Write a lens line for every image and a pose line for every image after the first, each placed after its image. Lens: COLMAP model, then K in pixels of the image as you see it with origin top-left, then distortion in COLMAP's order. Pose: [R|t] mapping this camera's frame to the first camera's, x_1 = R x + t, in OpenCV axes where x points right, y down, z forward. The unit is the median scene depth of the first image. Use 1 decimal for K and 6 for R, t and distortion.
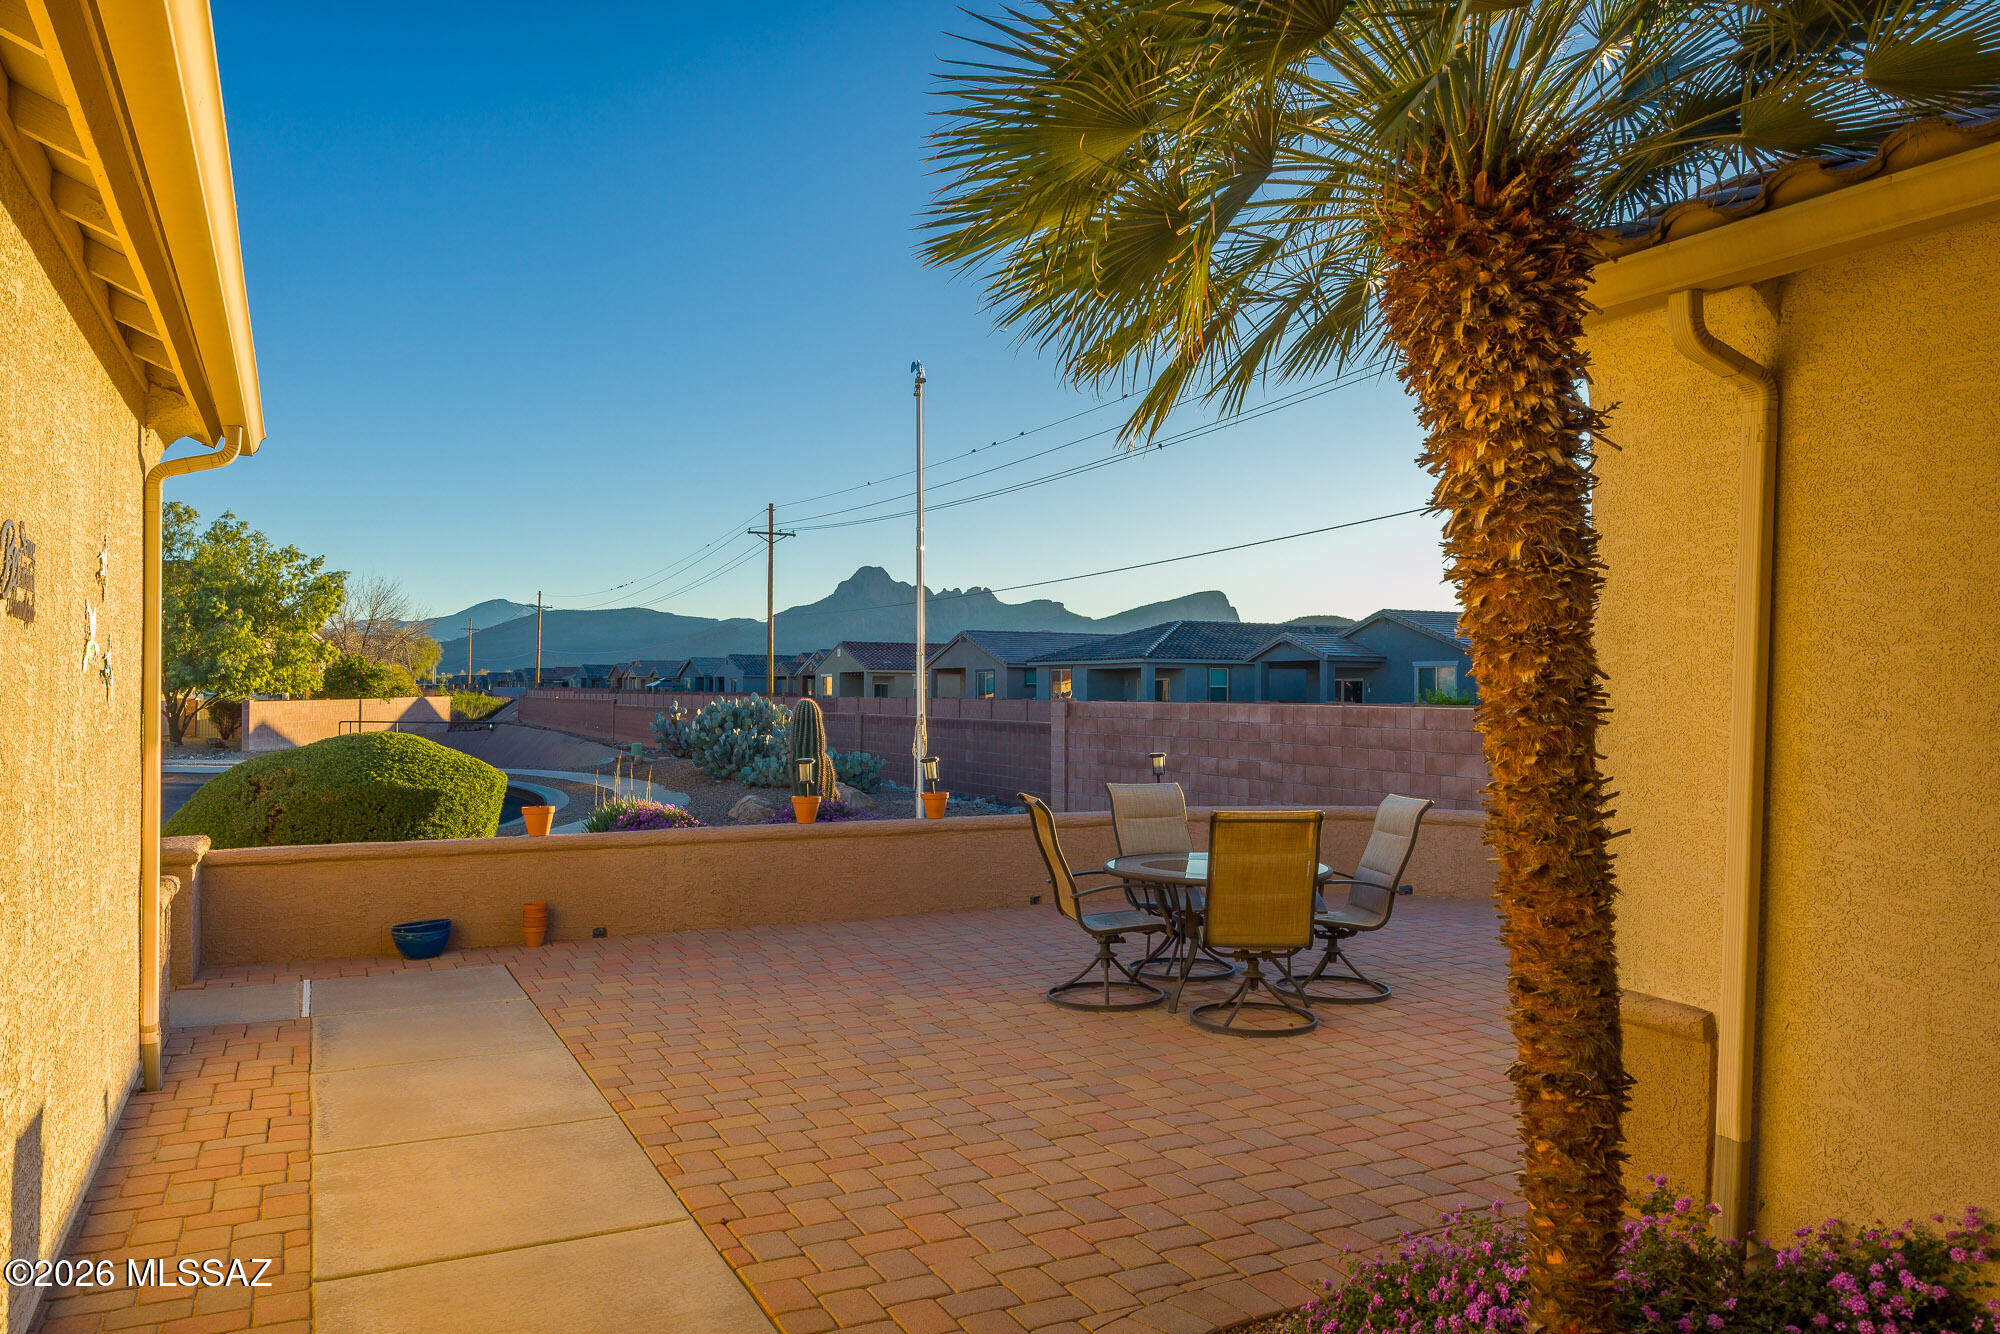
lens RADIAL K [[1372.2, 0, 1000.0], [0, 1372.2, 667.0], [0, 0, 1]] dist [-0.008406, -0.004689]
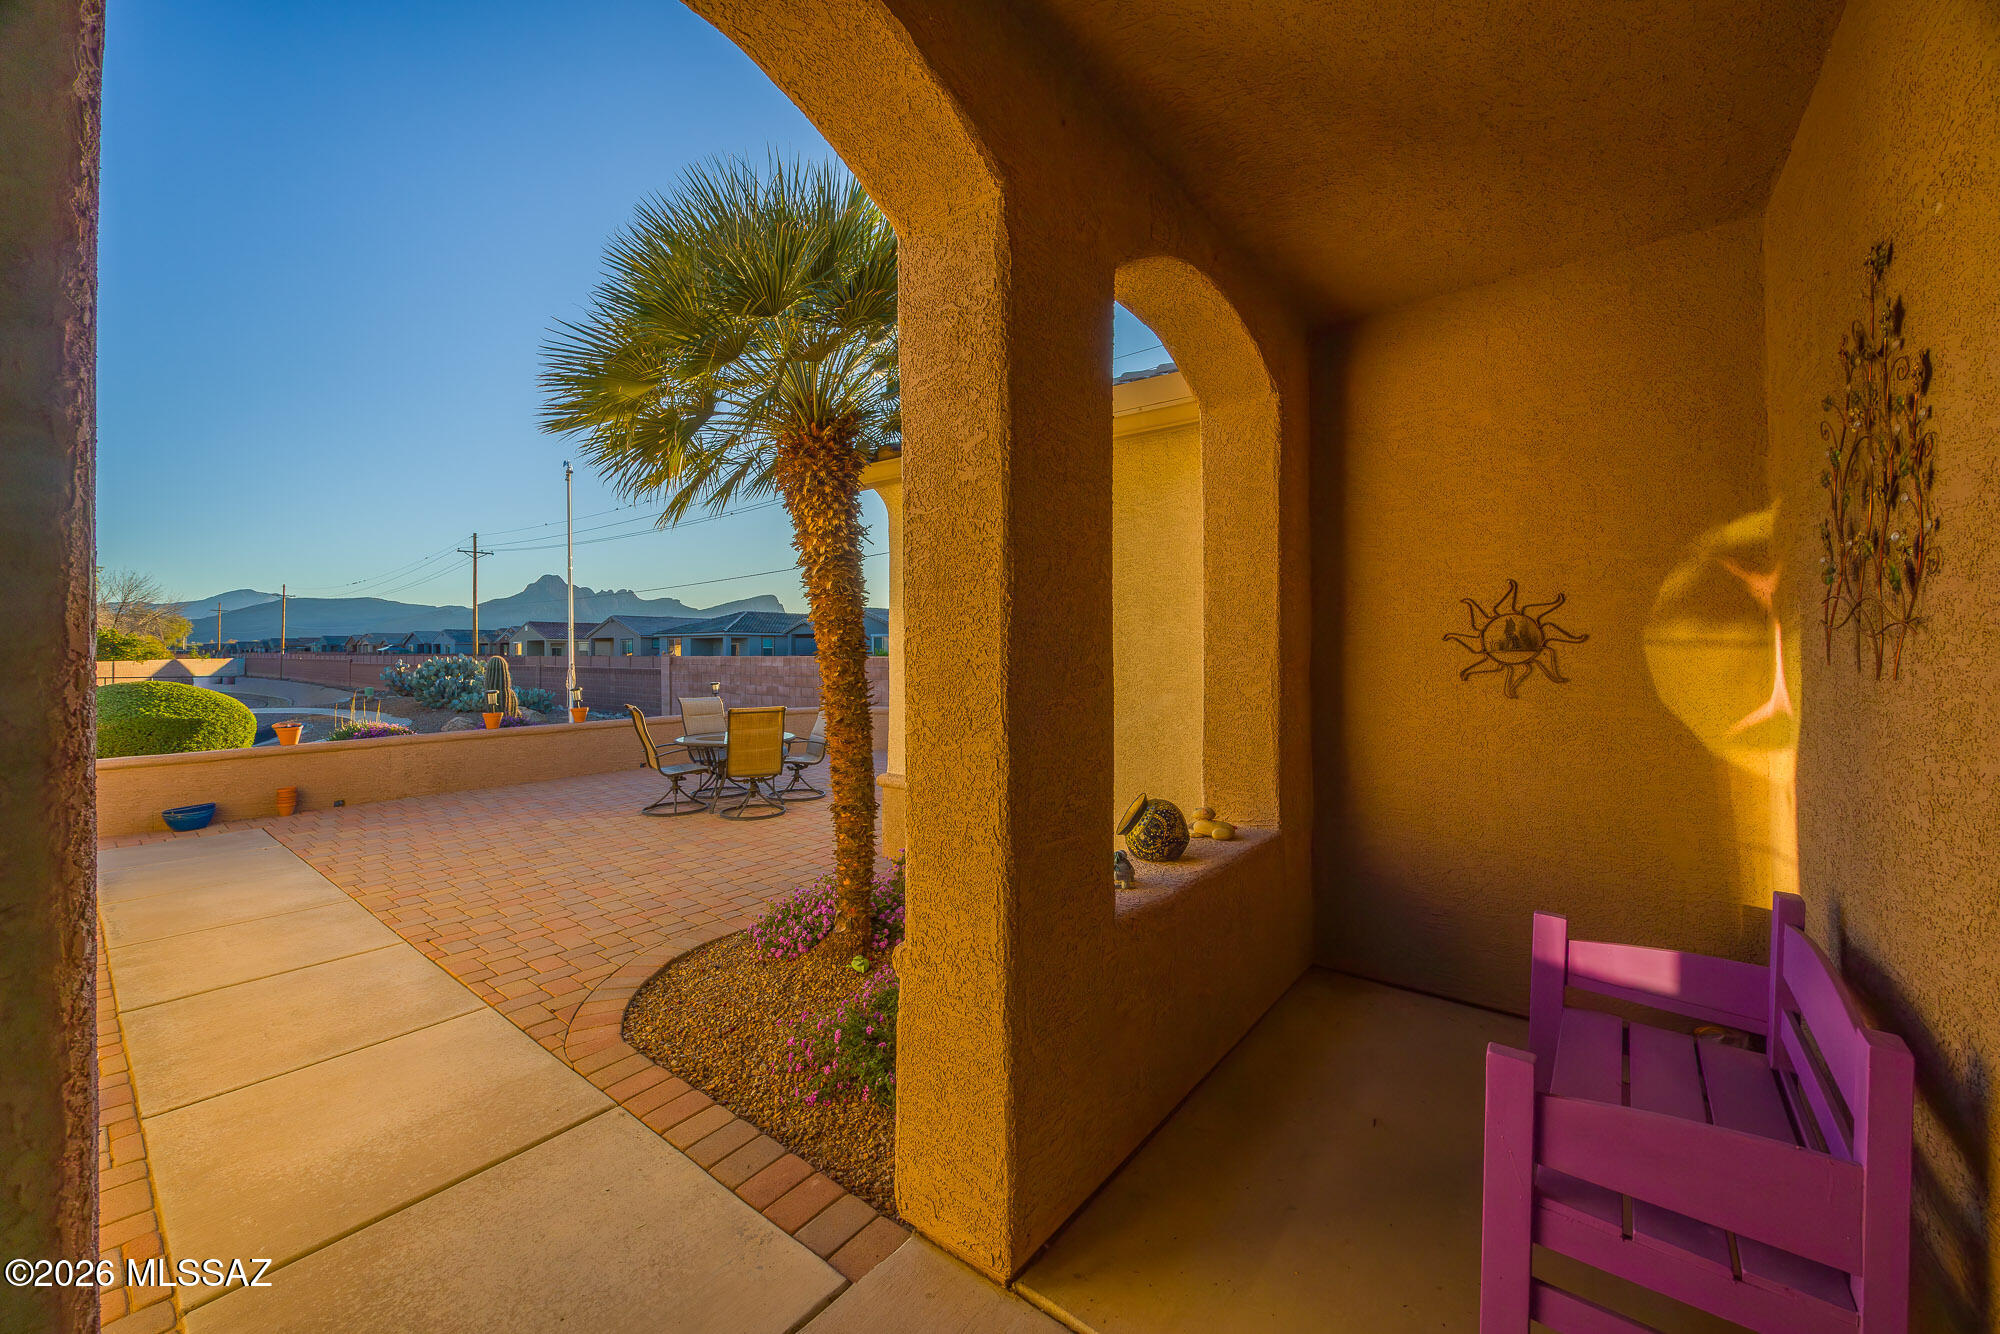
lens RADIAL K [[761.5, 0, 994.9], [0, 761.5, 647.1], [0, 0, 1]] dist [-0.003153, 0.000171]
pose [[0.909218, -0.005905, 0.416279, 0.045792], [0.000737, 0.999921, 0.012575, 0.002488], [-0.416320, -0.011126, 0.909150, -0.158558]]
